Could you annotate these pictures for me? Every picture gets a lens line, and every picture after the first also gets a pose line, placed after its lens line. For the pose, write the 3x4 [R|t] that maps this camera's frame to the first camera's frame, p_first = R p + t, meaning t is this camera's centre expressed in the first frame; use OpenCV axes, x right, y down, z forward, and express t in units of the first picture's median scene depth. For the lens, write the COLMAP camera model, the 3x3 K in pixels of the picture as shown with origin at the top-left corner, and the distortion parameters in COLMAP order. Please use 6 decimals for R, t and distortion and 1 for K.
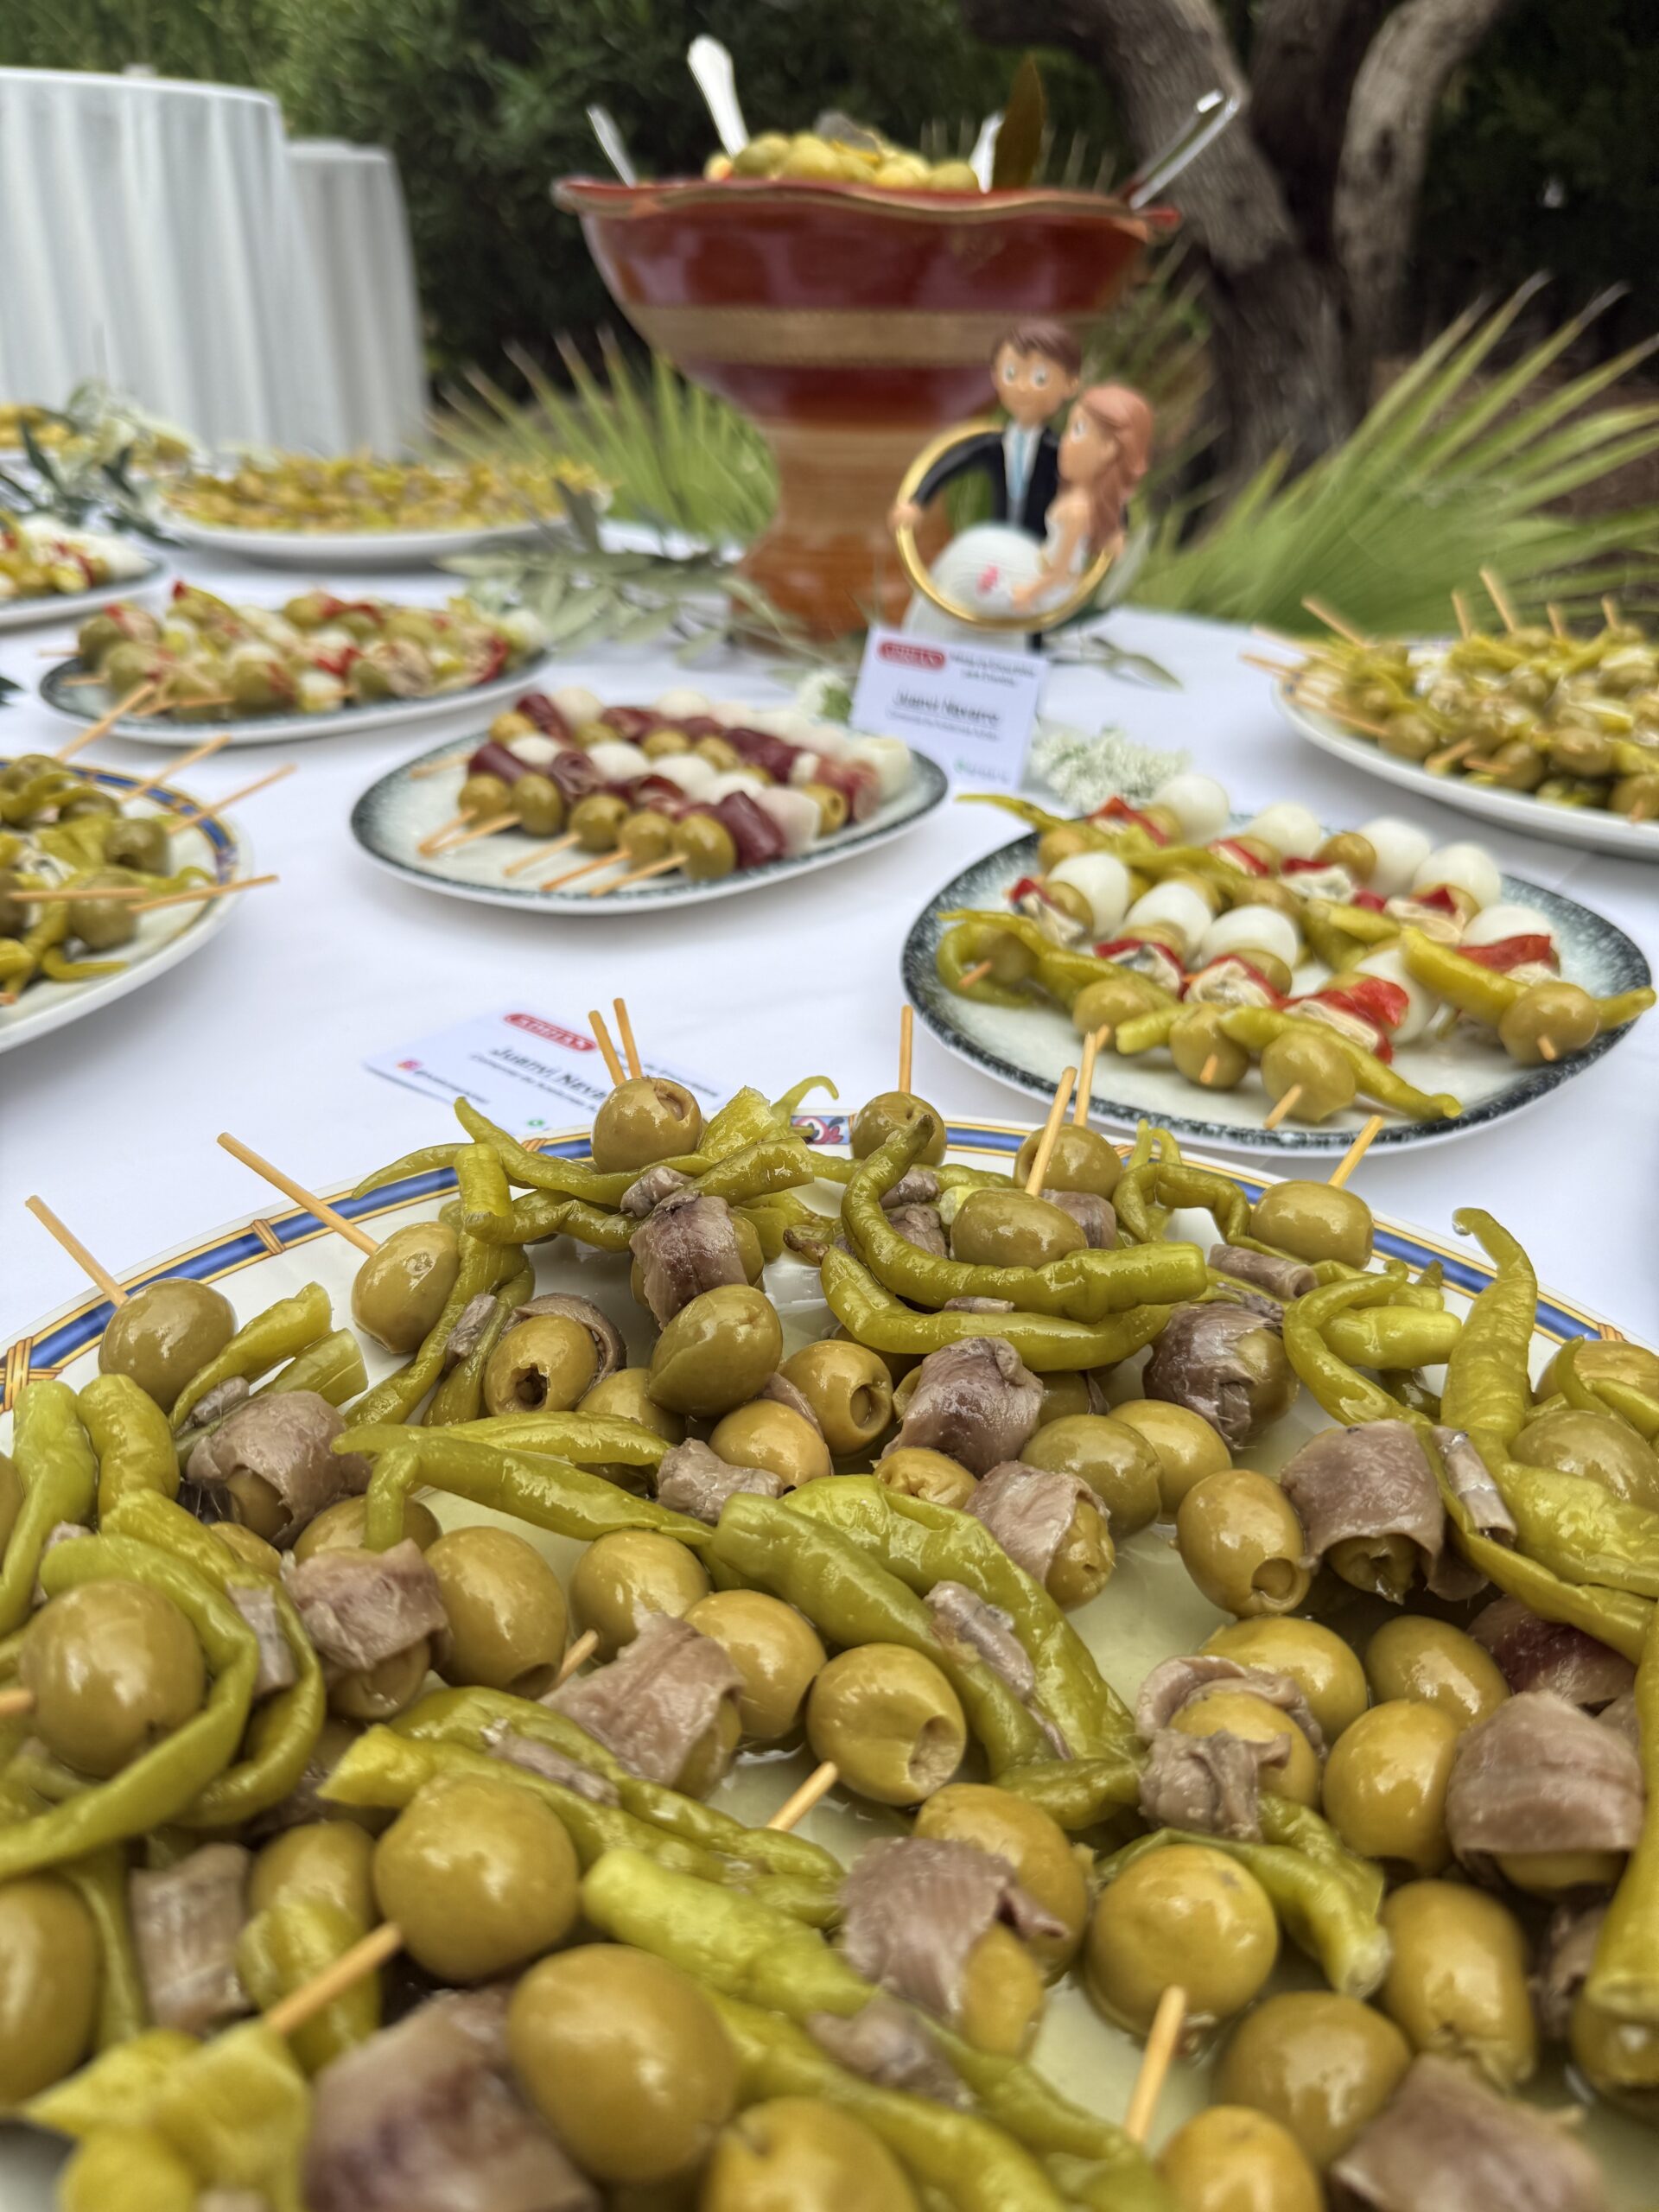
lens RADIAL K [[1537.5, 0, 814.1], [0, 1537.5, 1102.7], [0, 0, 1]] dist [0.088159, -0.083798]
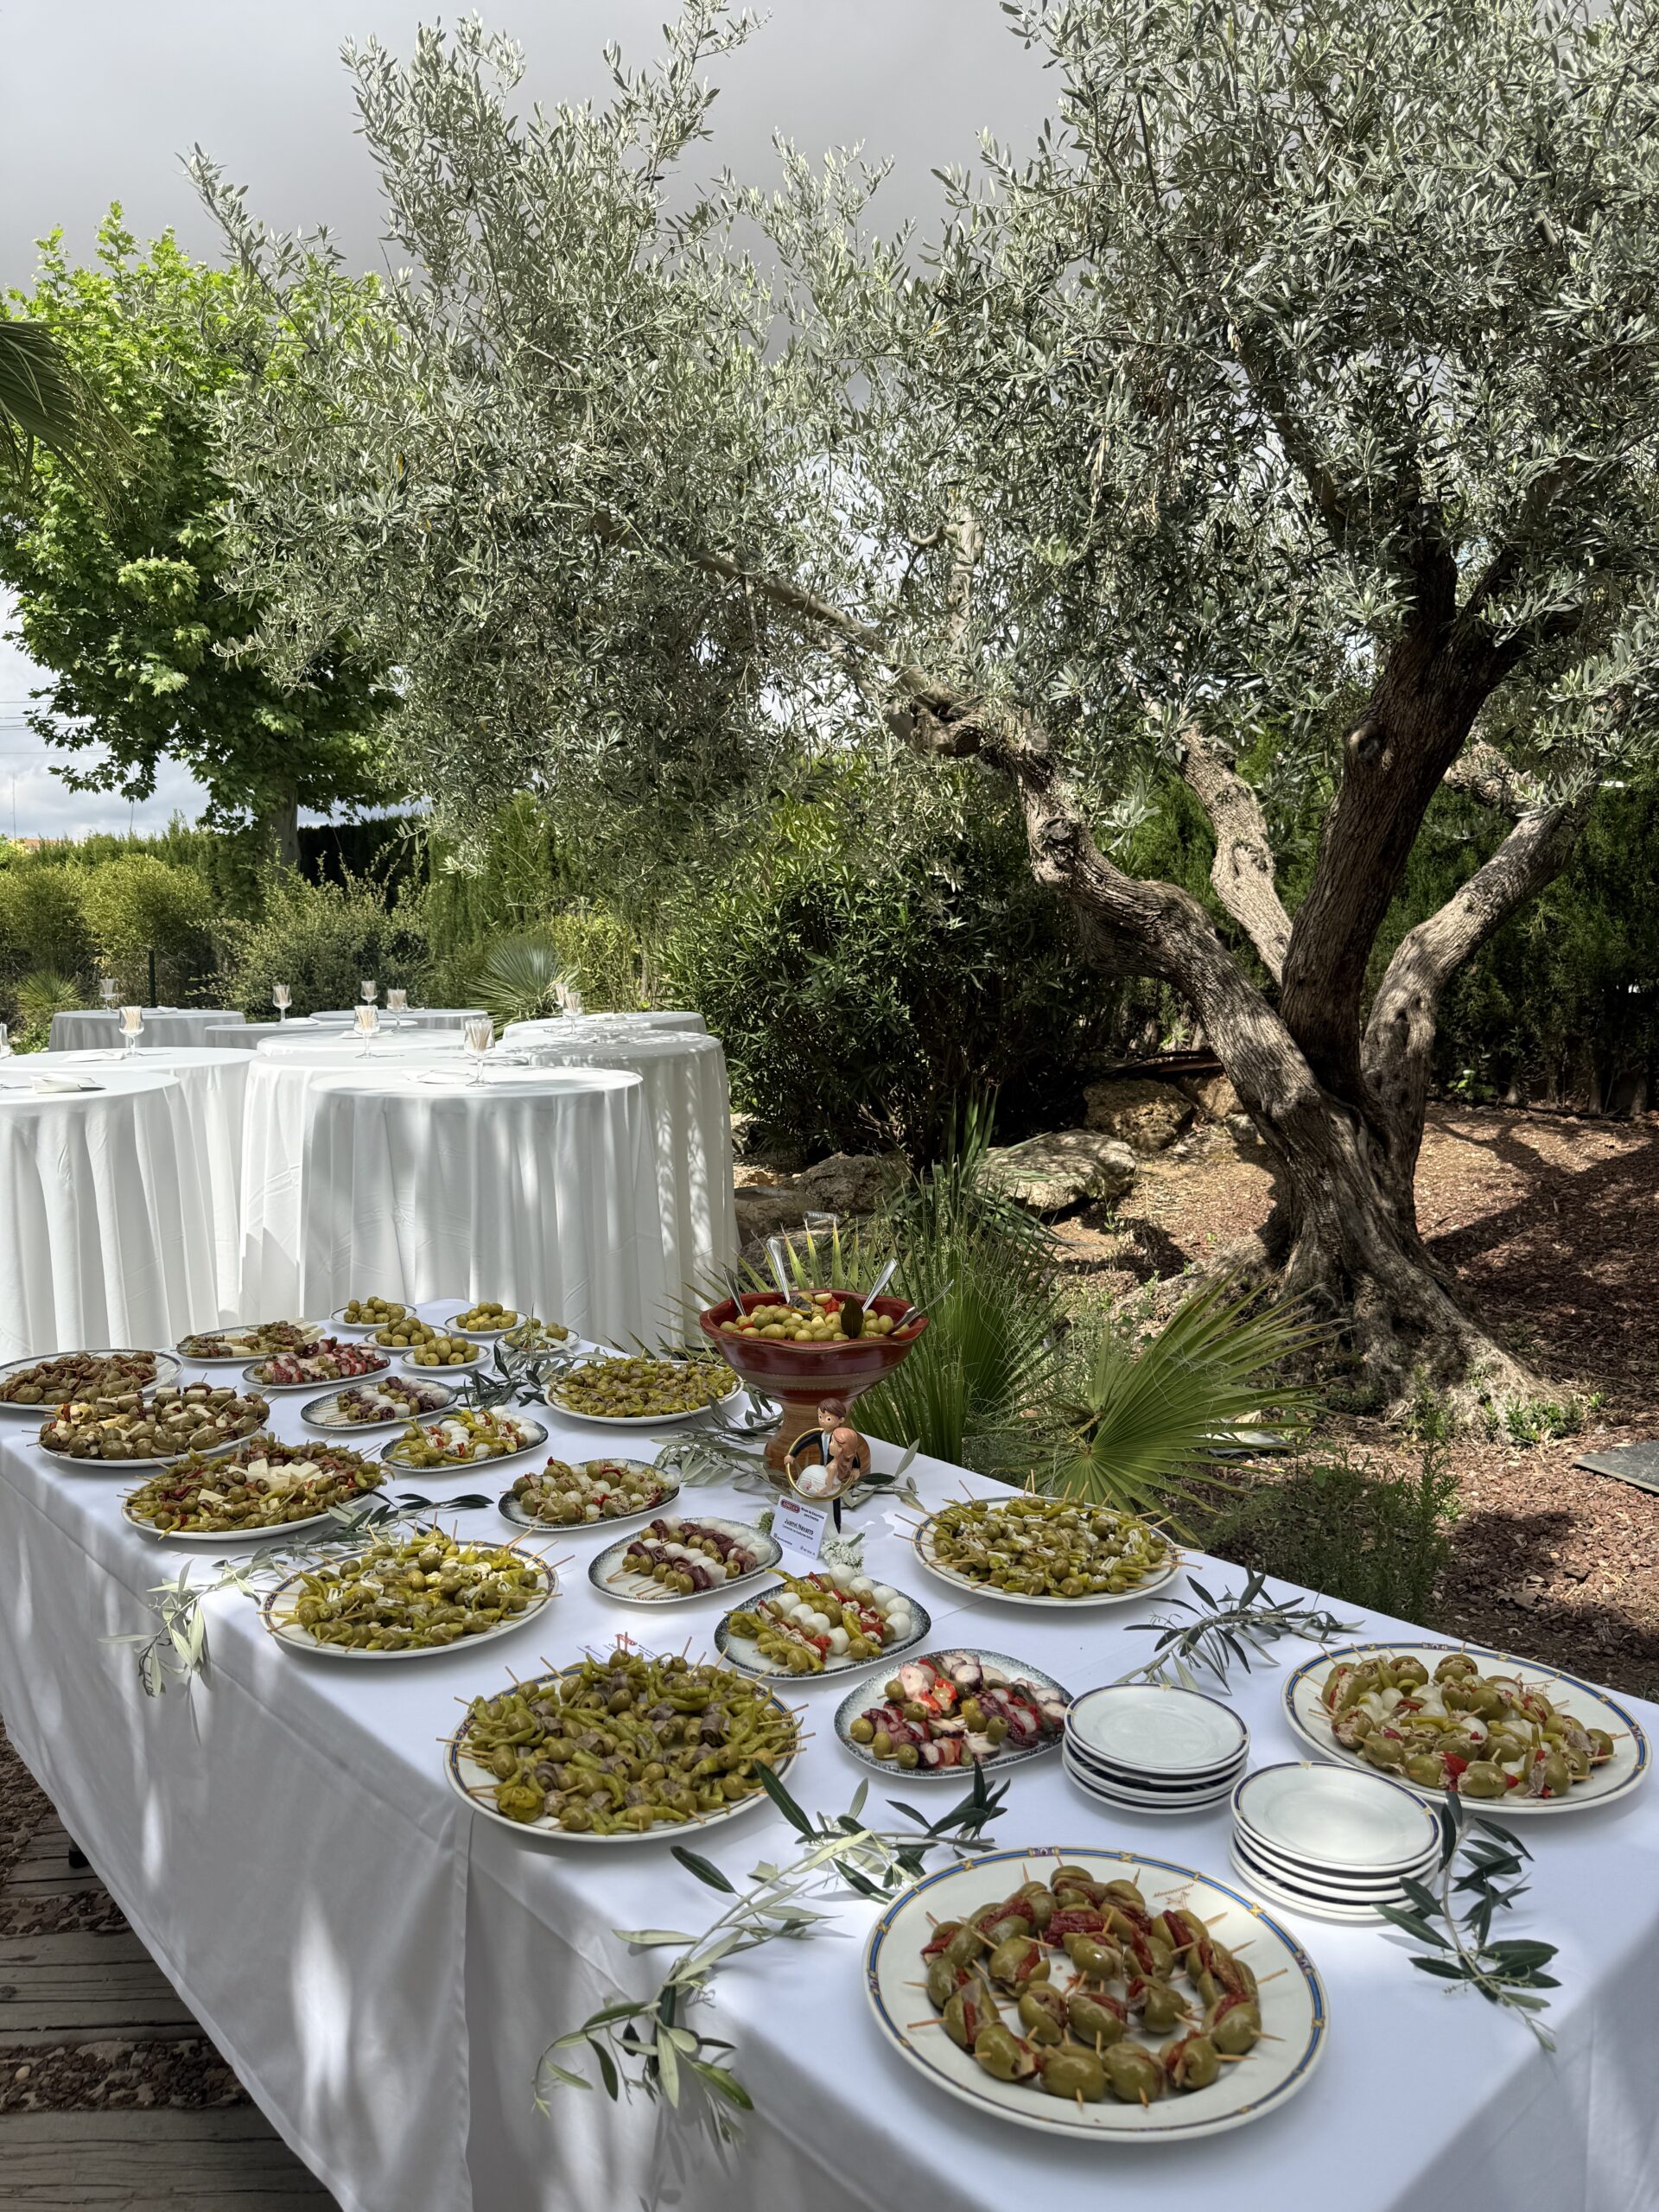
lens RADIAL K [[1537.5, 0, 814.1], [0, 1537.5, 1102.7], [0, 0, 1]] dist [0.088159, -0.083798]
pose [[0.978315, -0.021278, -0.206029, 0.926899], [-0.060153, 0.922650, -0.380918, 0.137846], [0.198197, 0.385051, 0.901362, -2.406350]]
